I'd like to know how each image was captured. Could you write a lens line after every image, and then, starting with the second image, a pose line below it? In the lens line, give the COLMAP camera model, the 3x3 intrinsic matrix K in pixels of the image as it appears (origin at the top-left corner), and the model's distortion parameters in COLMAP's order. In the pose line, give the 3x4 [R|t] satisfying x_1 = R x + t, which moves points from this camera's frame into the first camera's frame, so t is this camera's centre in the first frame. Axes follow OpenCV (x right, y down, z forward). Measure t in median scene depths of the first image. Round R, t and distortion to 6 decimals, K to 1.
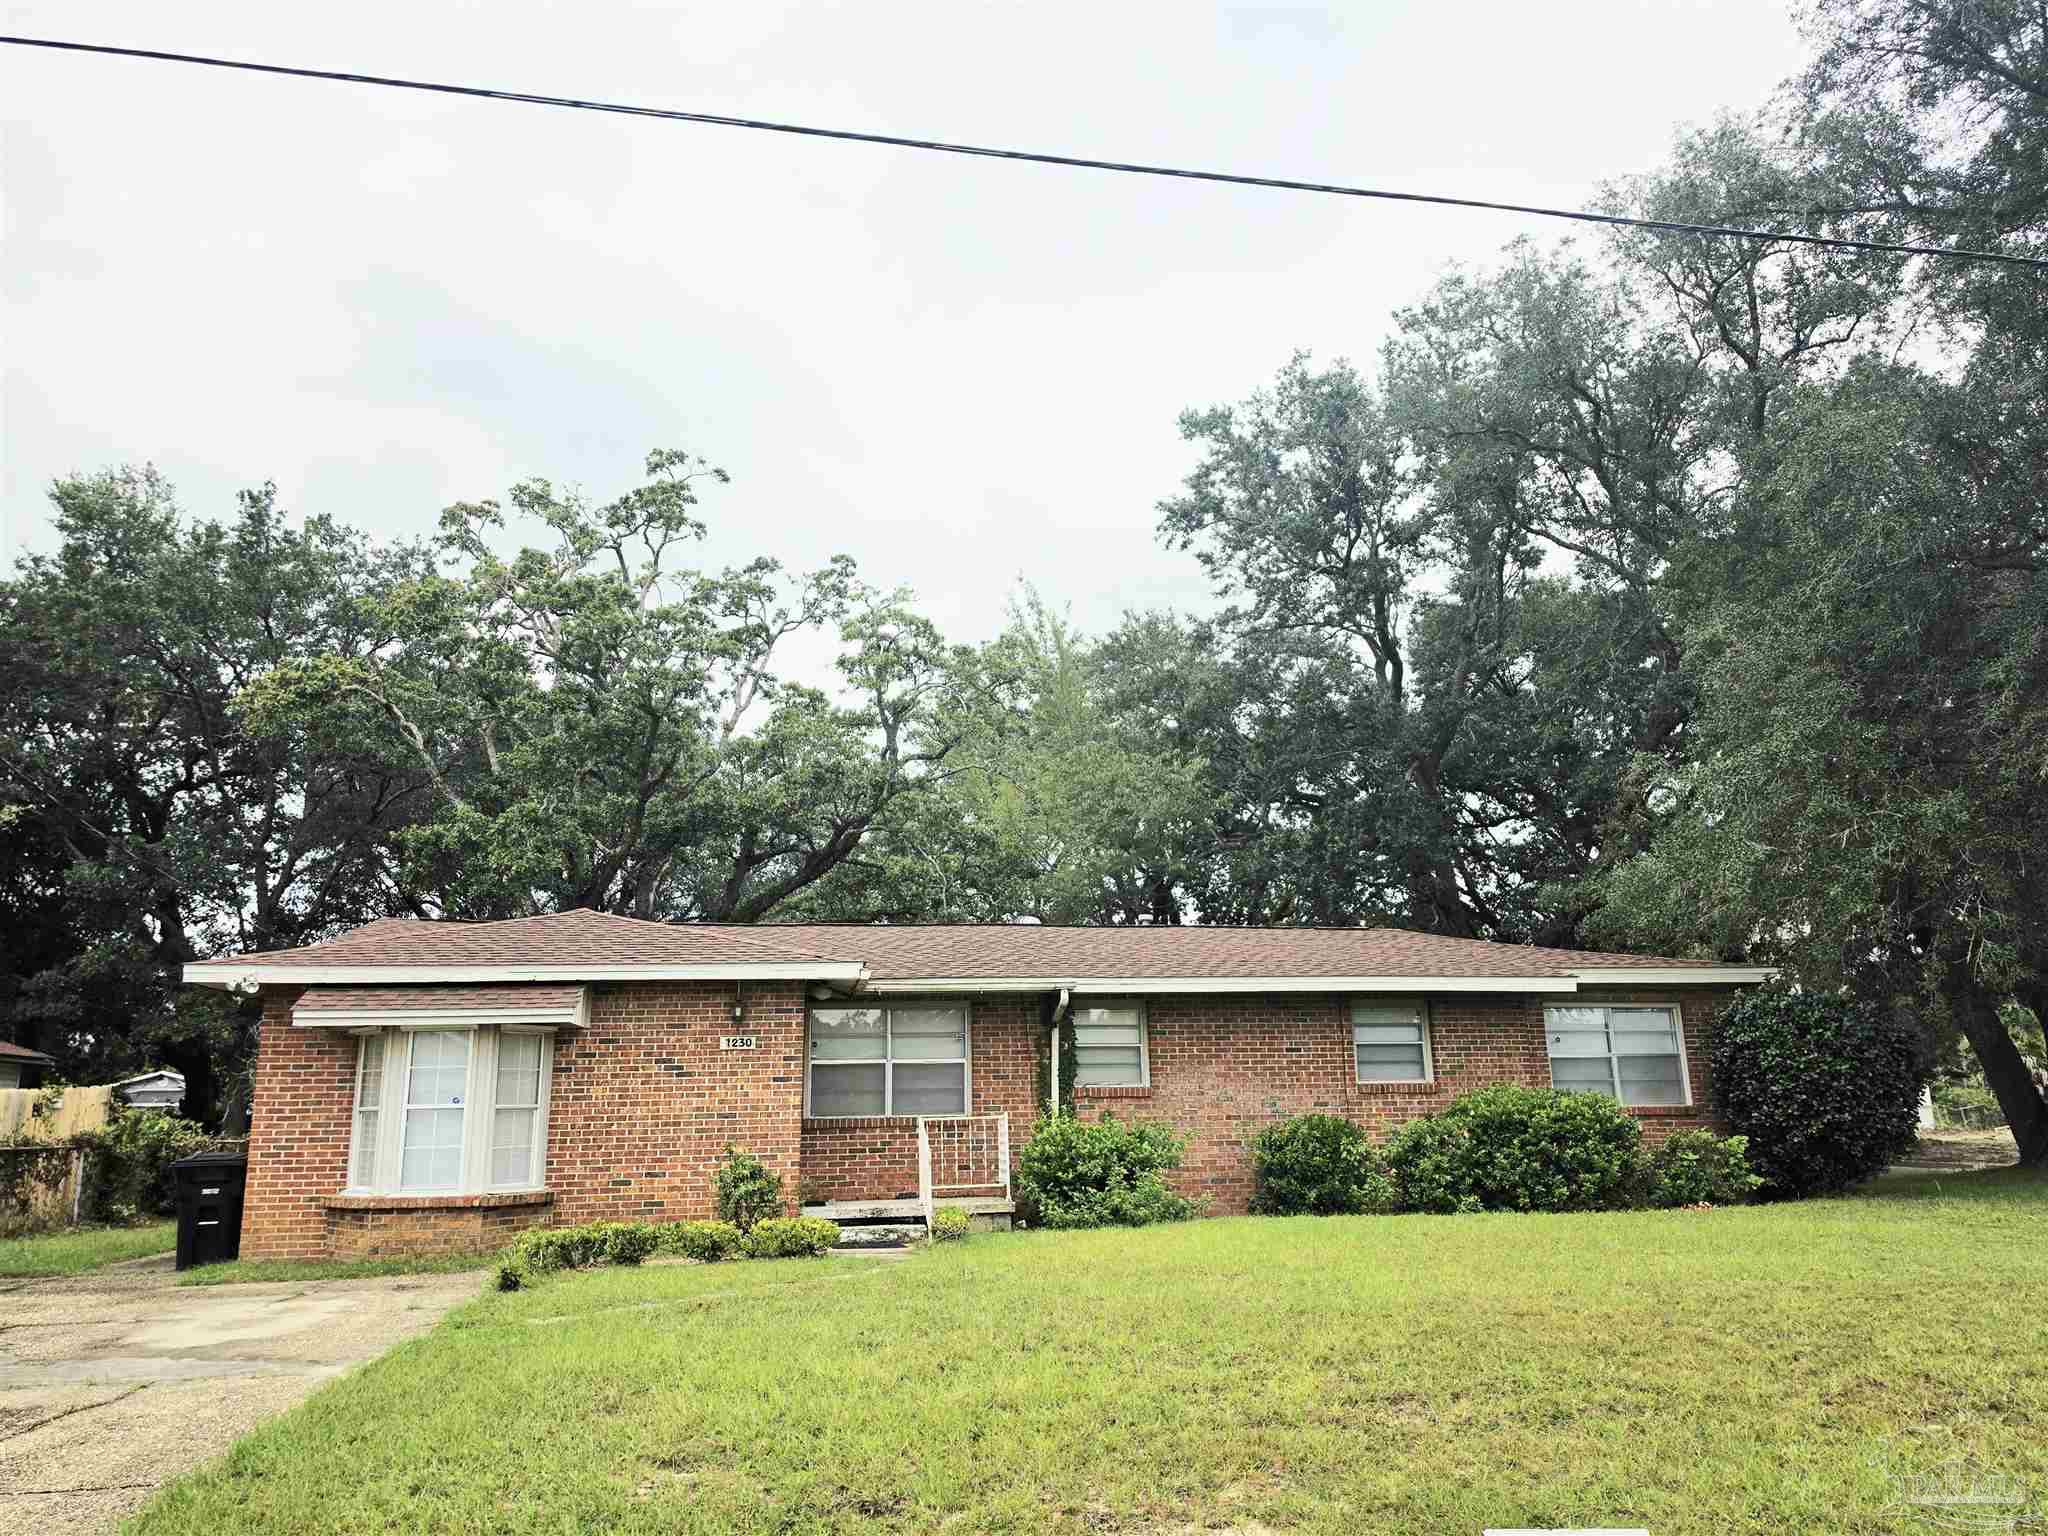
lens RADIAL K [[1469.5, 0, 1026.7], [0, 1469.5, 767.9], [0, 0, 1]] dist [0.012909, 0.001288]
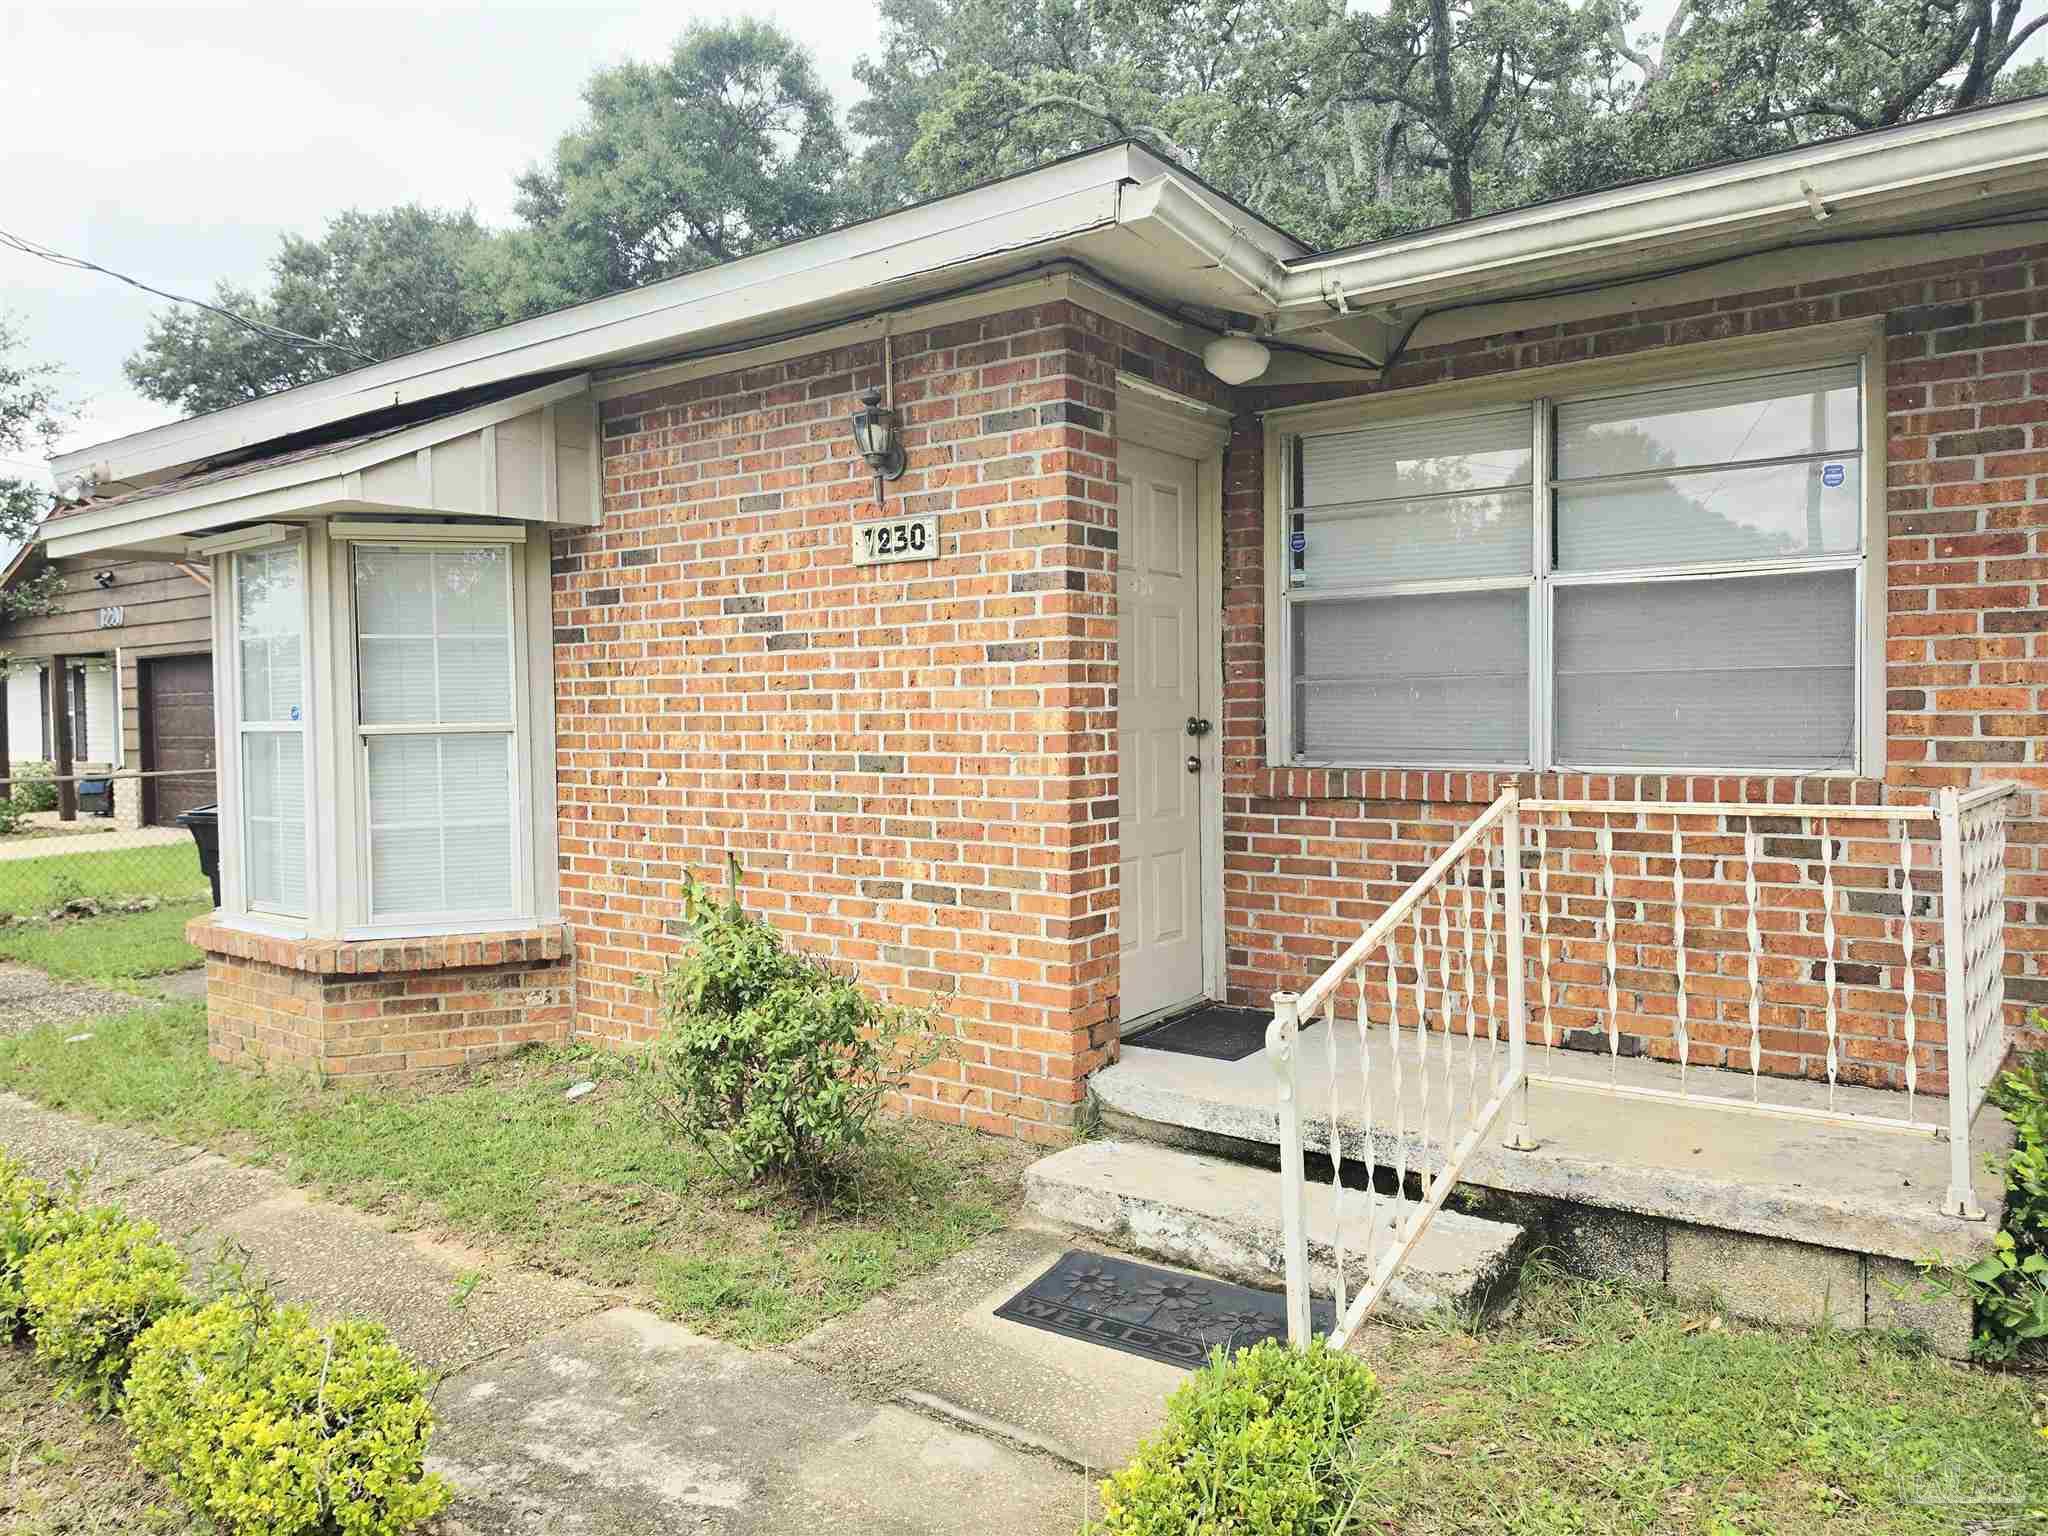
lens RADIAL K [[1469.5, 0, 1027.9], [0, 1469.5, 763.6], [0, 0, 1]] dist [0.012909, 0.001288]
pose [[0.703718, 0.039783, -0.709365, 0.049232], [0.161703, 0.963259, 0.214438, 0.172198], [0.691833, -0.265610, 0.671430, 0.805859]]
